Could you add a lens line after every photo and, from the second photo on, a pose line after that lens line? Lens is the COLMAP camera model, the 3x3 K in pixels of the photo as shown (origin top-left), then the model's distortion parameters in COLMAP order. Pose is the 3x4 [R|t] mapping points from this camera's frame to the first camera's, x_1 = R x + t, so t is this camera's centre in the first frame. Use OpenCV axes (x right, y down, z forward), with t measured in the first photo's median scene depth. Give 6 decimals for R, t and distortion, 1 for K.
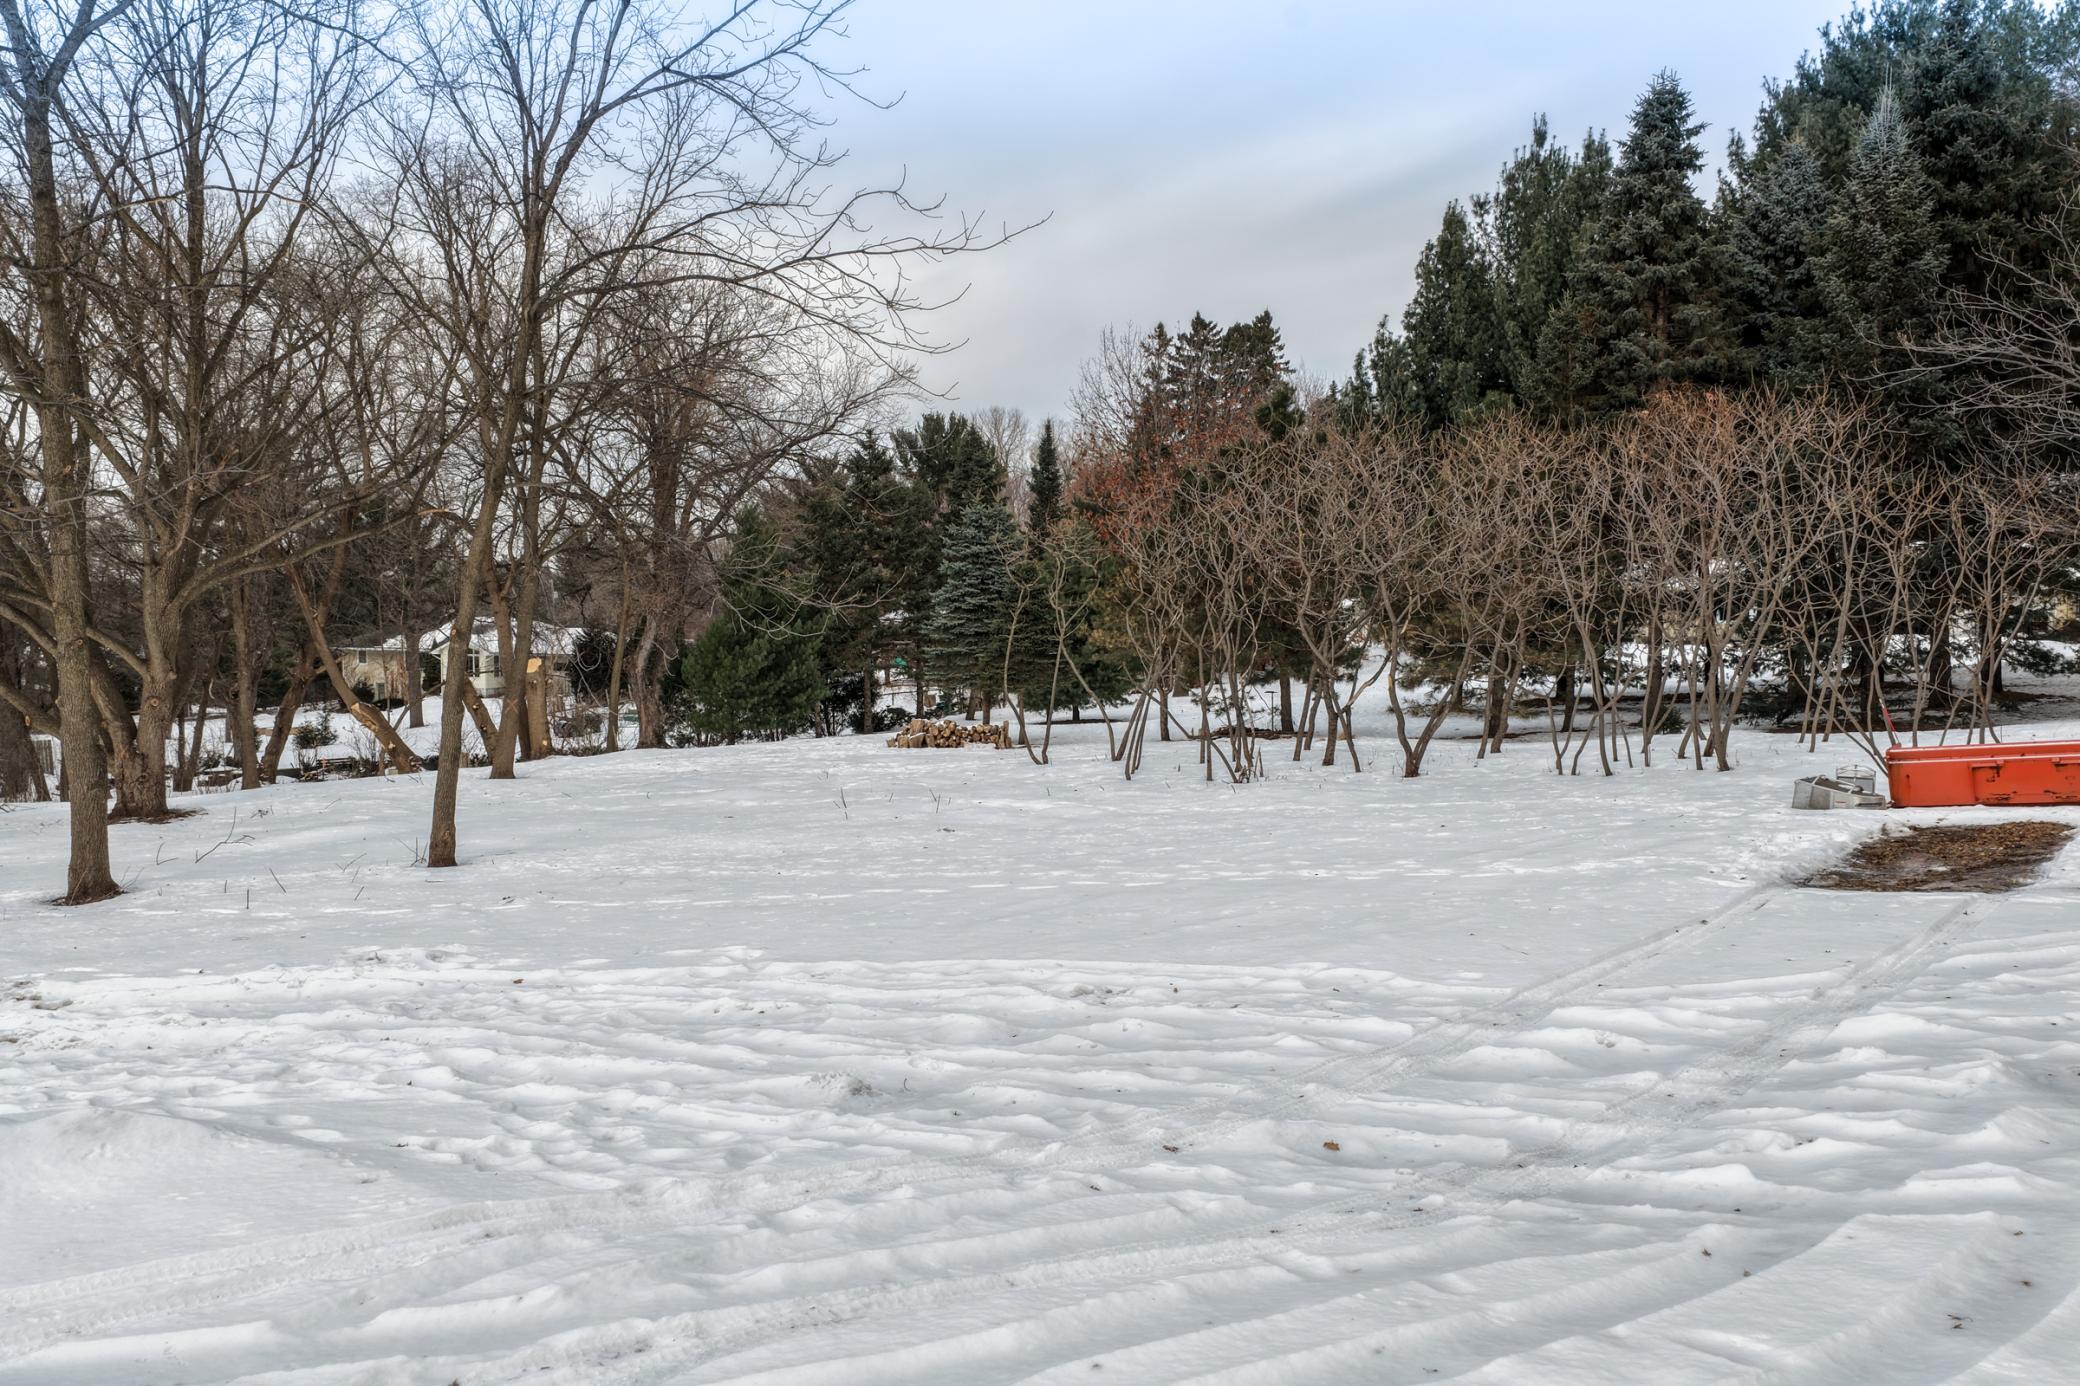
lens RADIAL K [[1716.8, 0, 1045.3], [0, 1716.8, 697.6], [0, 0, 1]] dist [-0.011490, 0.039944]
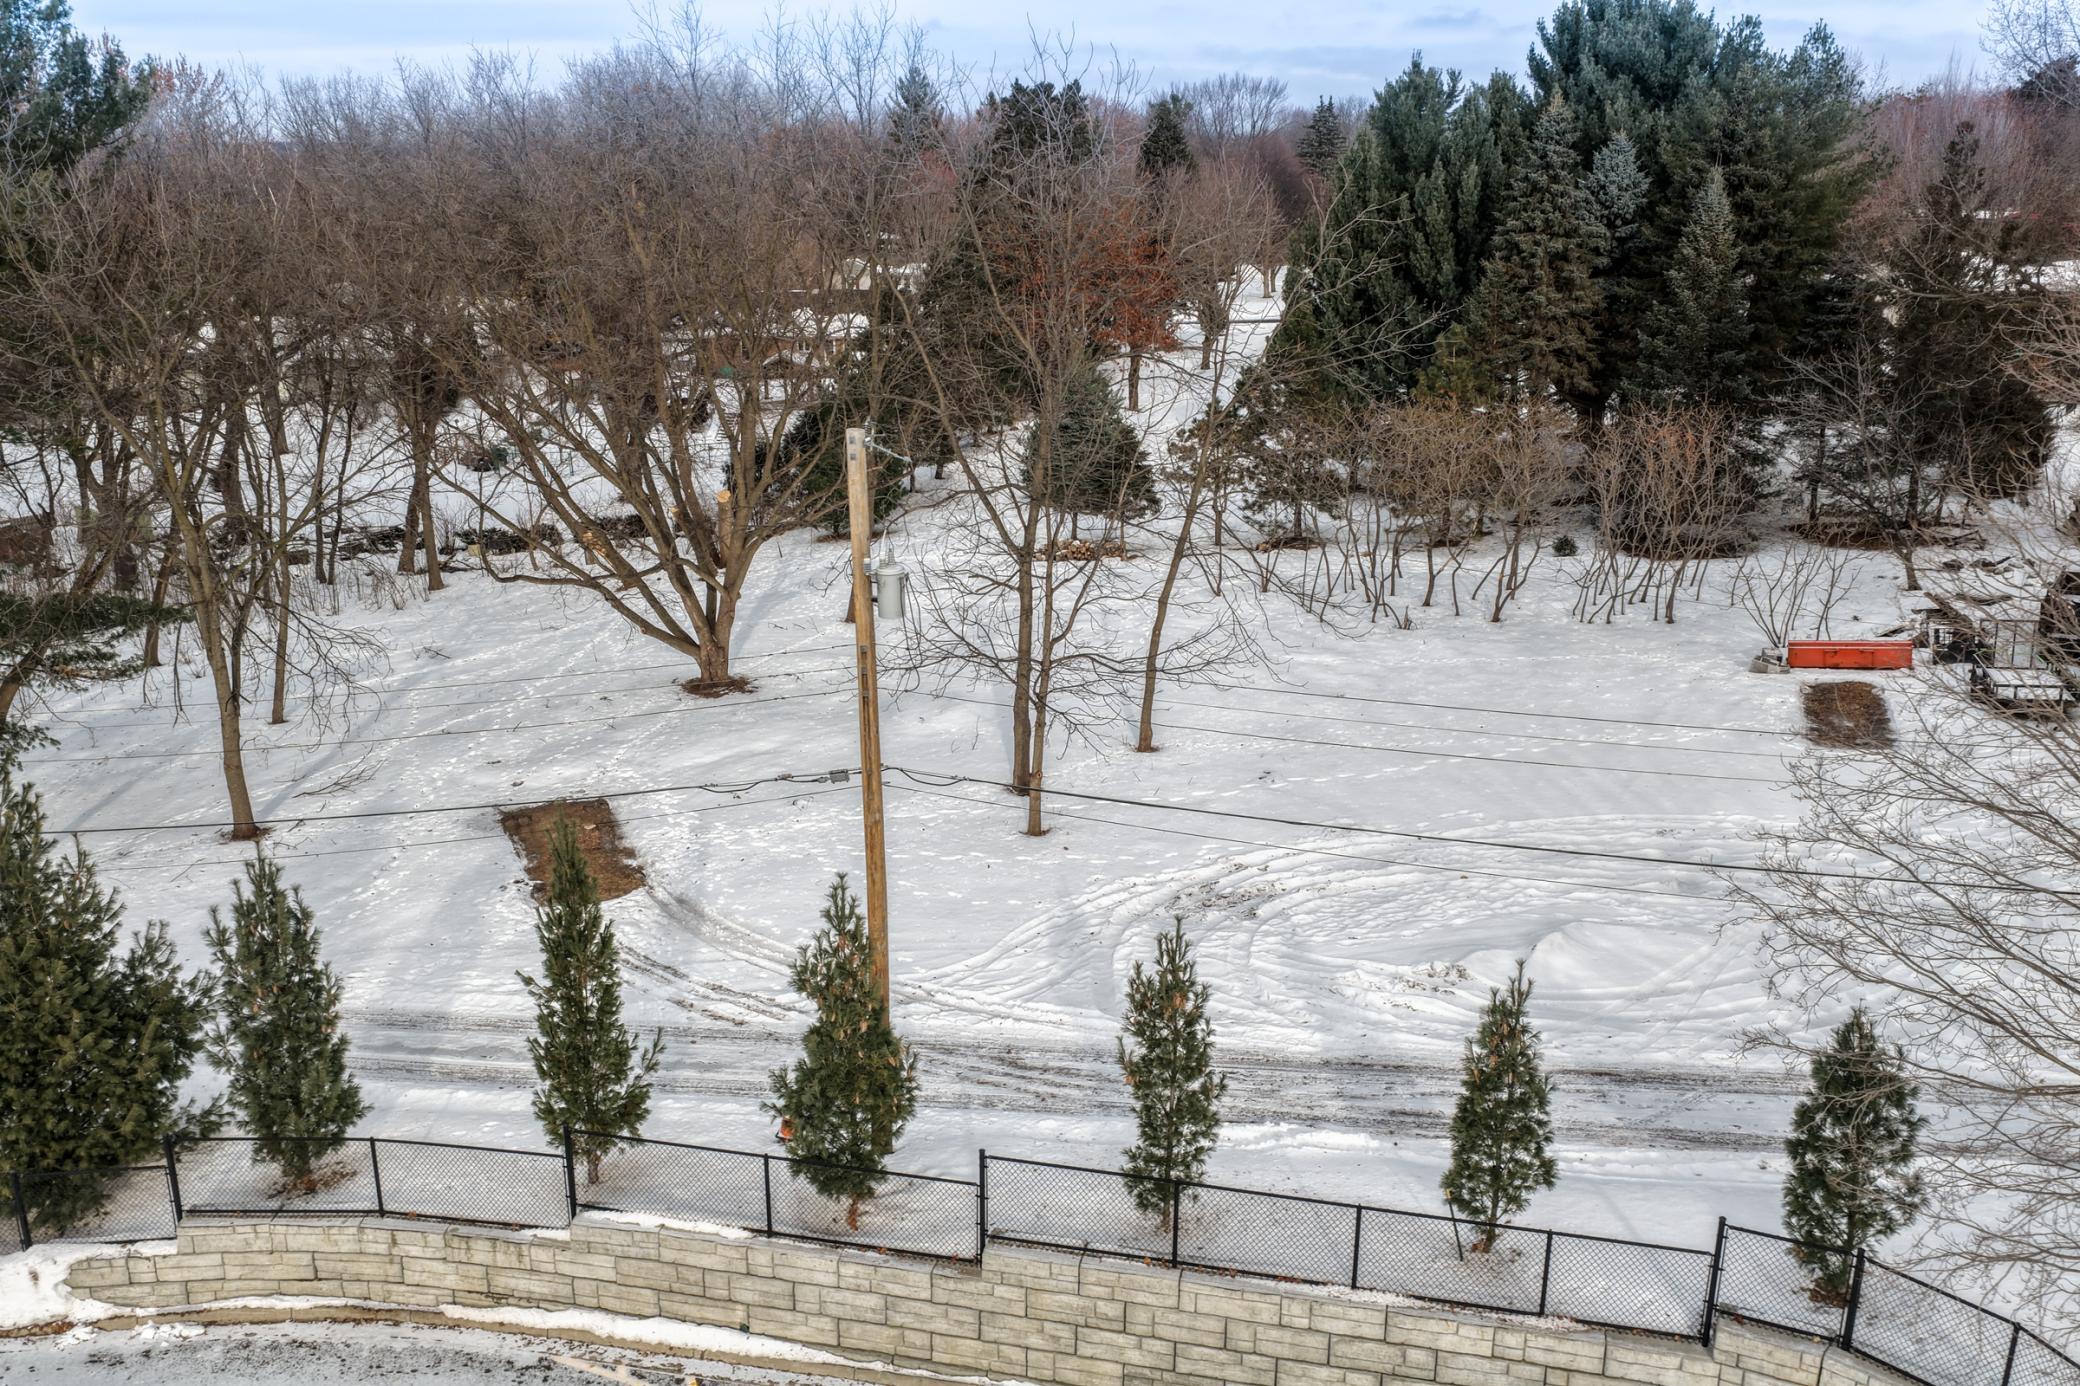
lens RADIAL K [[1716.8, 0, 1043.1], [0, 1716.8, 706.7], [0, 0, 1]] dist [-0.011490, 0.039944]
pose [[0.961420, -0.083457, 0.262118, -0.634681], [0.015082, 0.967426, 0.252702, -0.289363], [-0.274670, -0.239000, 0.931362, -0.502936]]
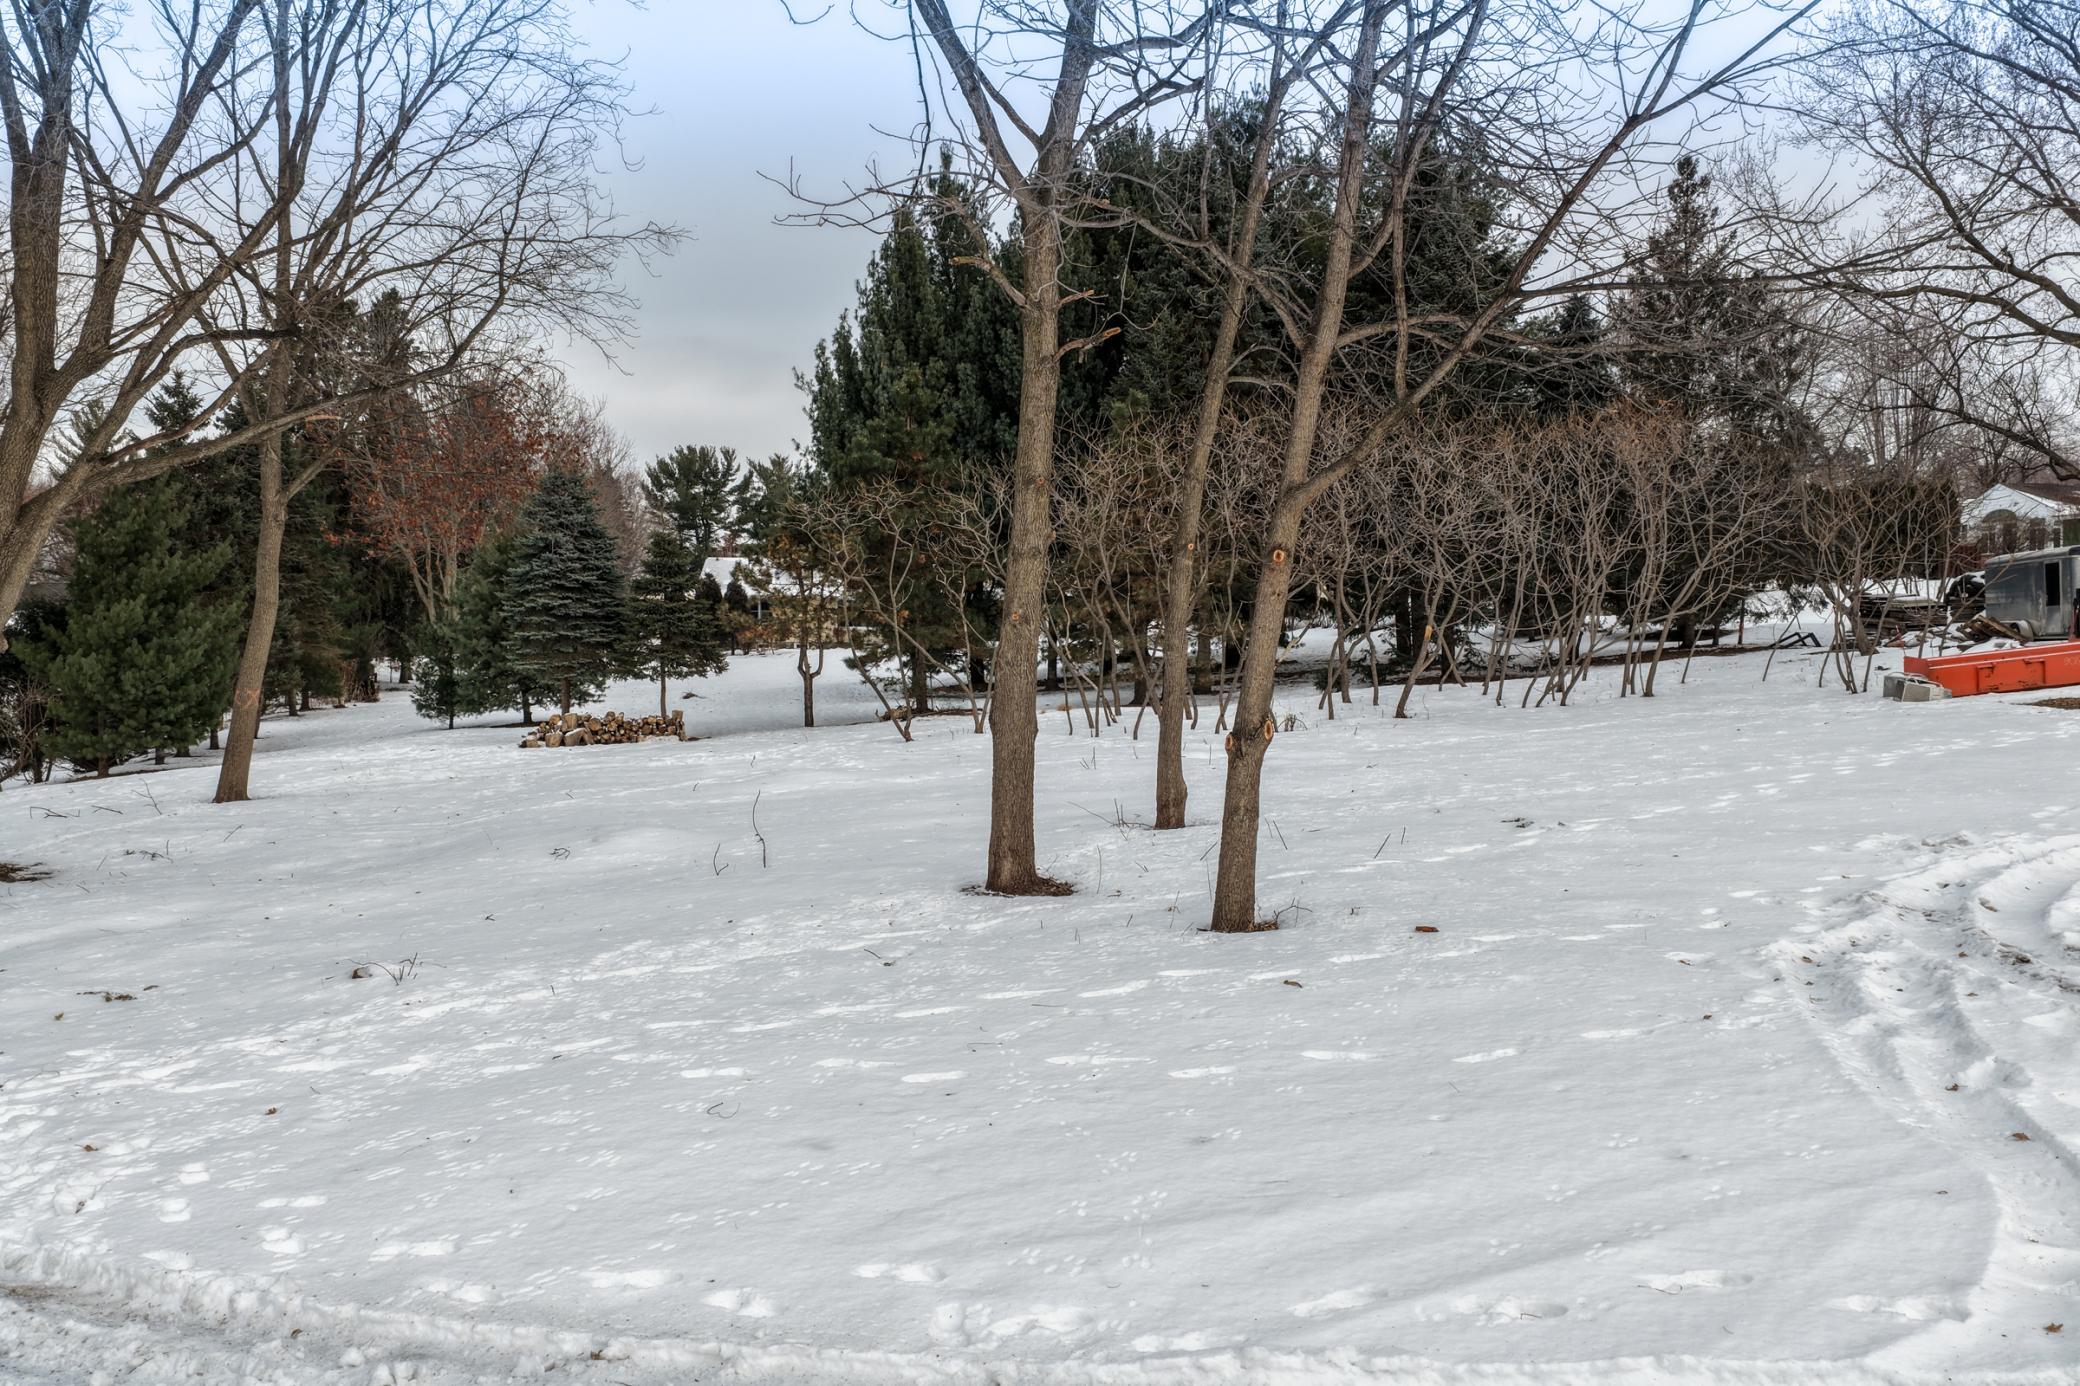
lens RADIAL K [[1716.8, 0, 1037.0], [0, 1716.8, 694.3], [0, 0, 1]] dist [-0.011490, 0.039944]
pose [[0.743081, -0.026135, 0.668691, -0.624609], [0.040593, 0.999157, -0.006058, 0.023788], [-0.667969, 0.031646, 0.743516, 0.279995]]
